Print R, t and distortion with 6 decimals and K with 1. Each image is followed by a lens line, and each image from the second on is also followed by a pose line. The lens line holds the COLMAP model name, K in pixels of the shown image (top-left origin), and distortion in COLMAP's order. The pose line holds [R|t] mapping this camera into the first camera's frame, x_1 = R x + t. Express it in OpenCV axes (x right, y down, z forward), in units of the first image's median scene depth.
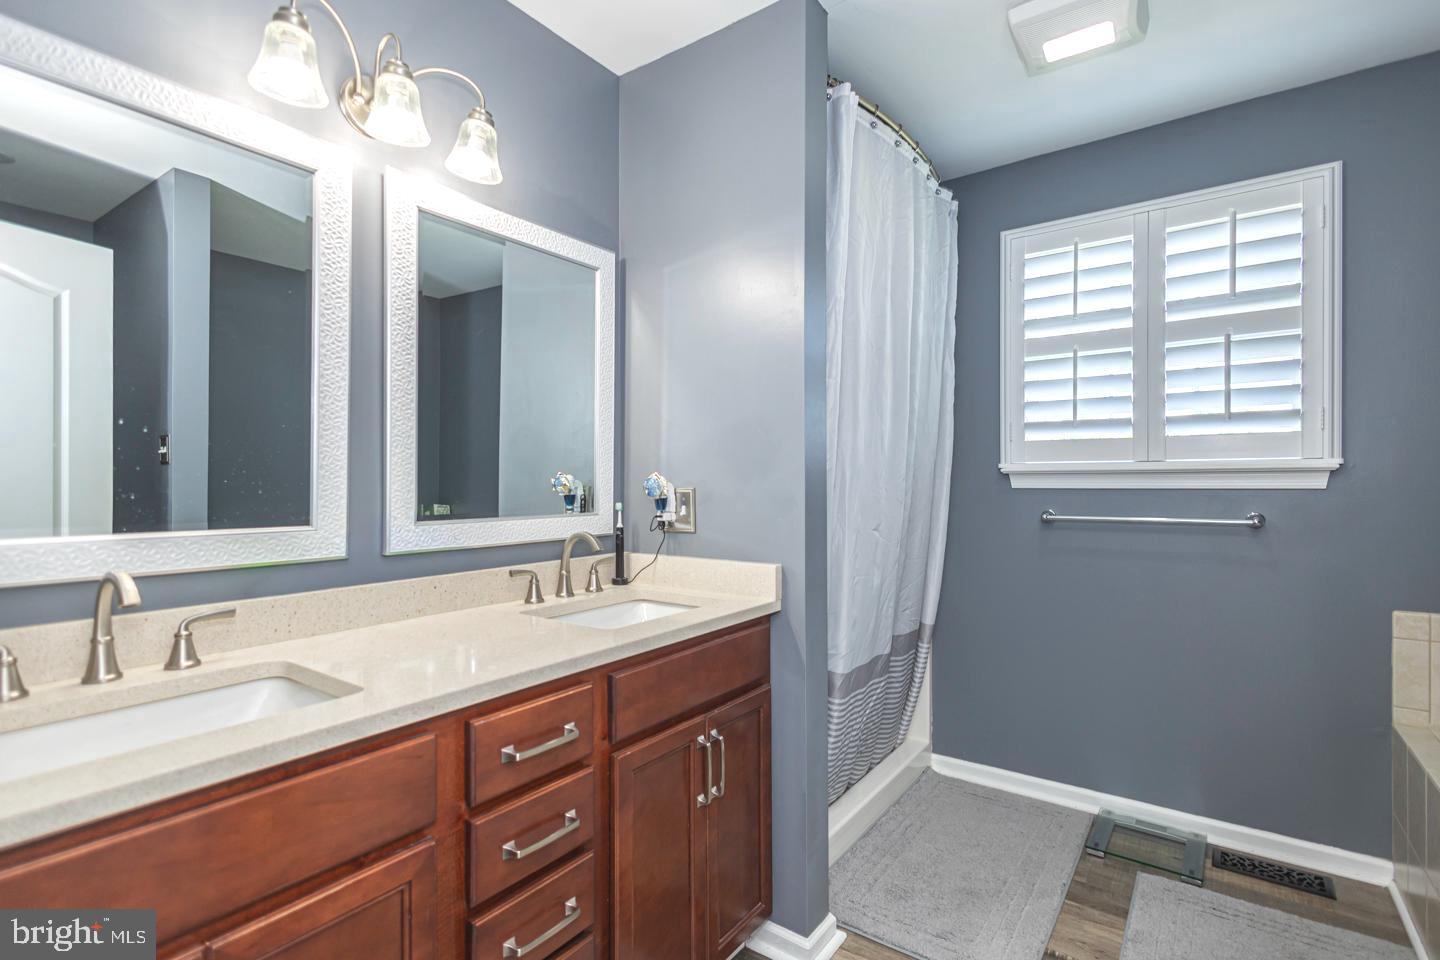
lens RADIAL K [[674.7, 0, 719.5], [0, 674.7, 486.6], [0, 0, 1]] dist [0.011135, -0.002257]
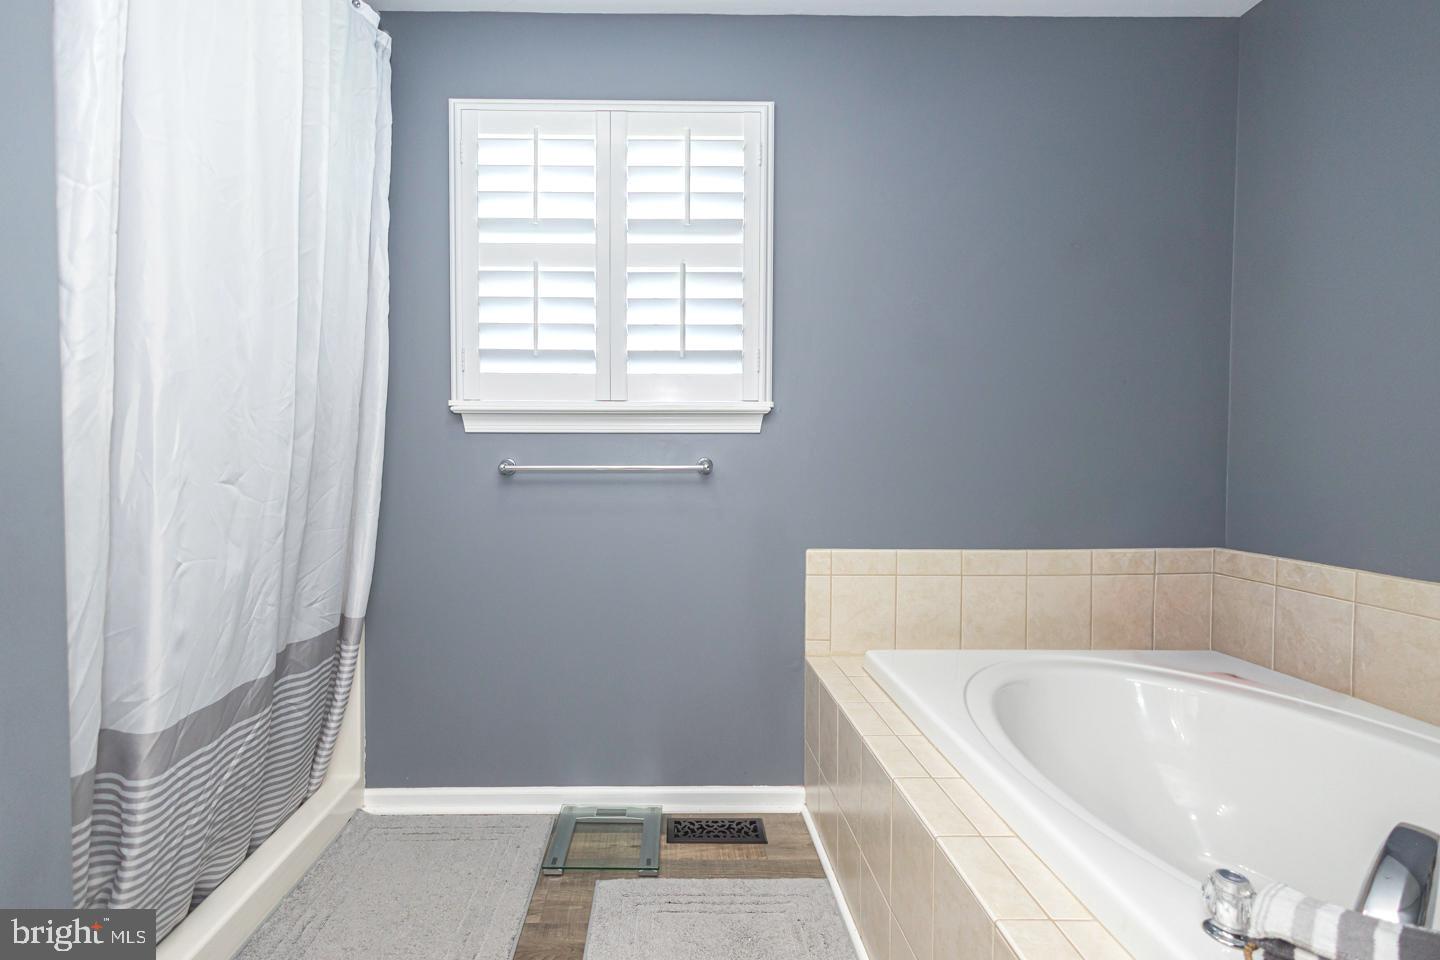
lens RADIAL K [[674.7, 0, 683.1], [0, 674.7, 464.5], [0, 0, 1]] dist [0.011135, -0.002257]
pose [[0.790558, 0.000593, 0.612387, 0.176863], [-0.002899, 0.999992, 0.002774, 0.044031], [-0.612381, -0.003968, 0.790553, 0.258891]]
